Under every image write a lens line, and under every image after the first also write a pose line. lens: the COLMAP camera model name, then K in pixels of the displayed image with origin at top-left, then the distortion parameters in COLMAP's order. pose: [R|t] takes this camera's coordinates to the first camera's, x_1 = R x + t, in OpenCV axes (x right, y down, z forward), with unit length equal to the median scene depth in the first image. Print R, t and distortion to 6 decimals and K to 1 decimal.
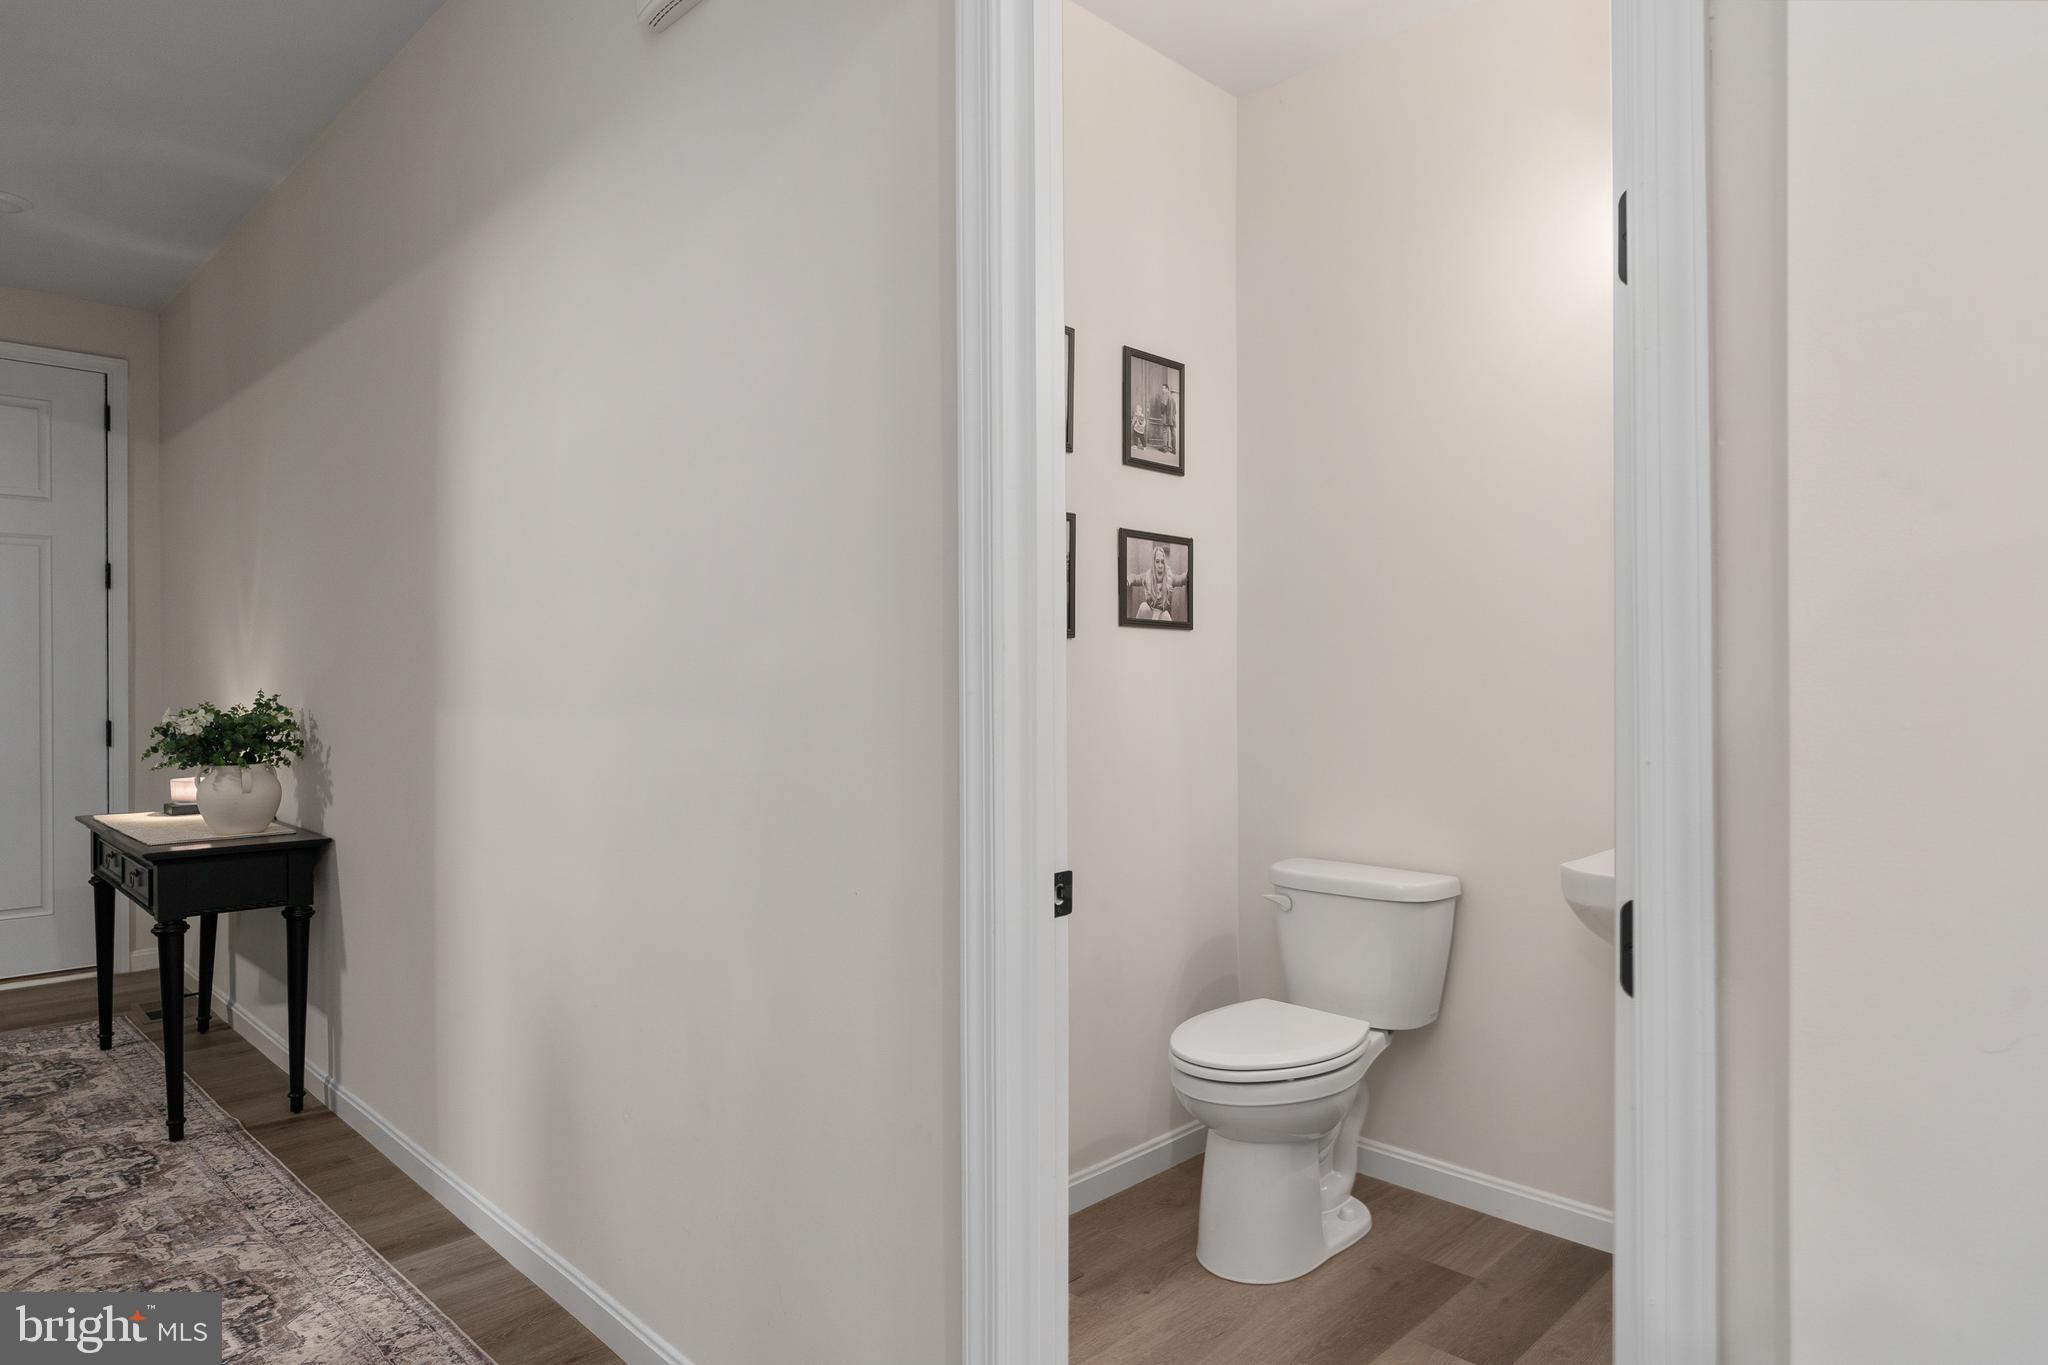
lens RADIAL K [[1149.0, 0, 1024.0], [0, 1149.0, 682.5], [0, 0, 1]] dist [0.002937, -0.004284]
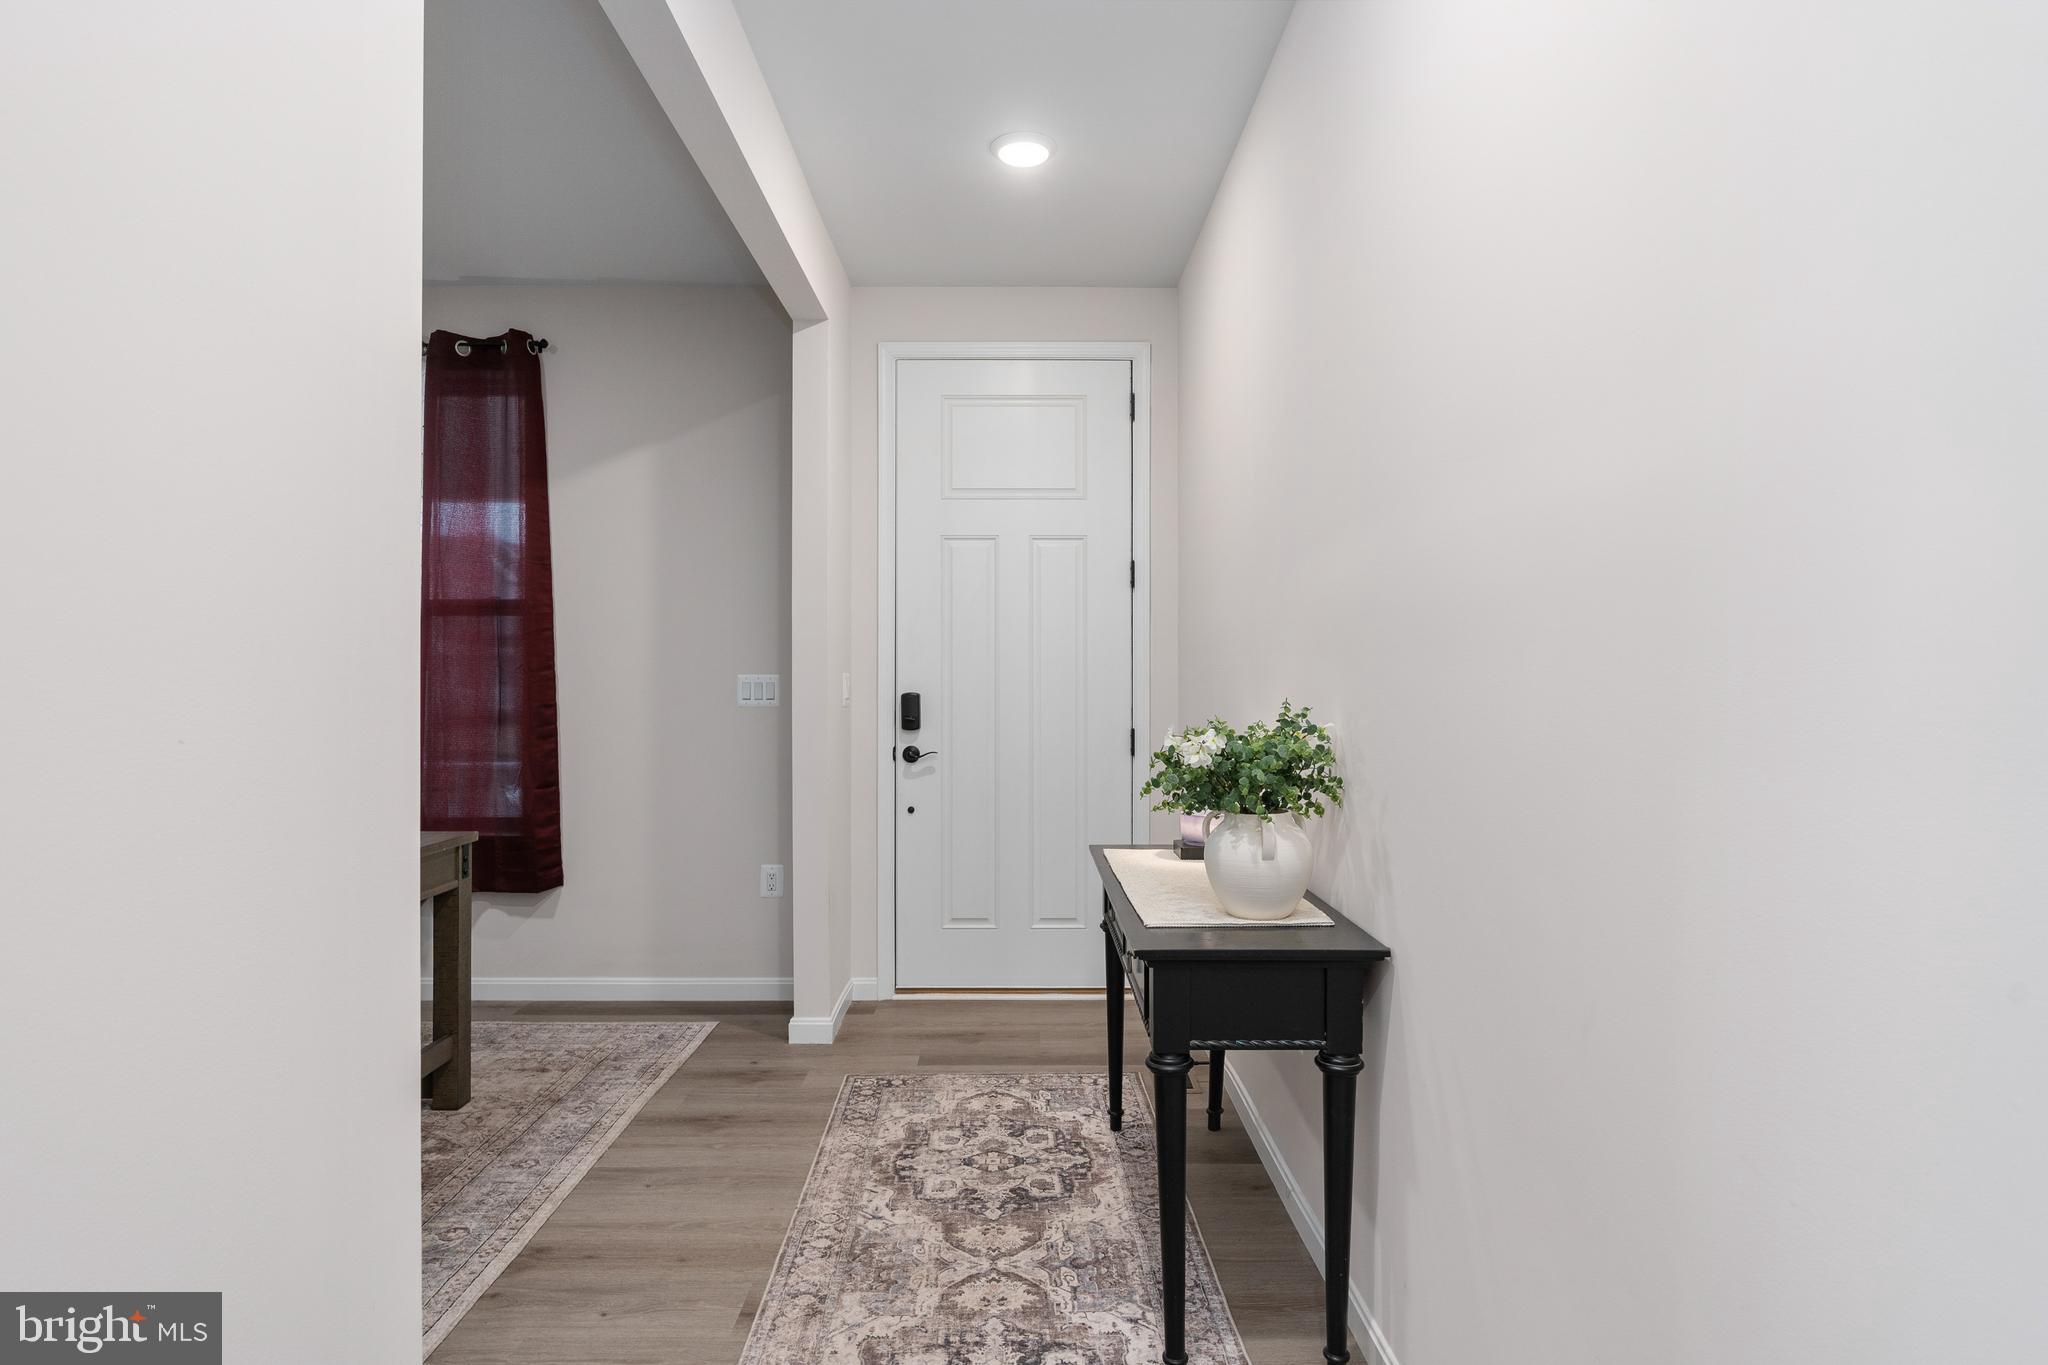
lens RADIAL K [[950.9, 0, 1030.4], [0, 950.9, 686.5], [0, 0, 1]] dist [-0.000252, 0.001208]
pose [[0.684261, 0.001853, -0.729235, -0.370420], [-0.004475, 0.999989, -0.001658, 0.000285], [0.729224, 0.004398, 0.684261, 0.525524]]
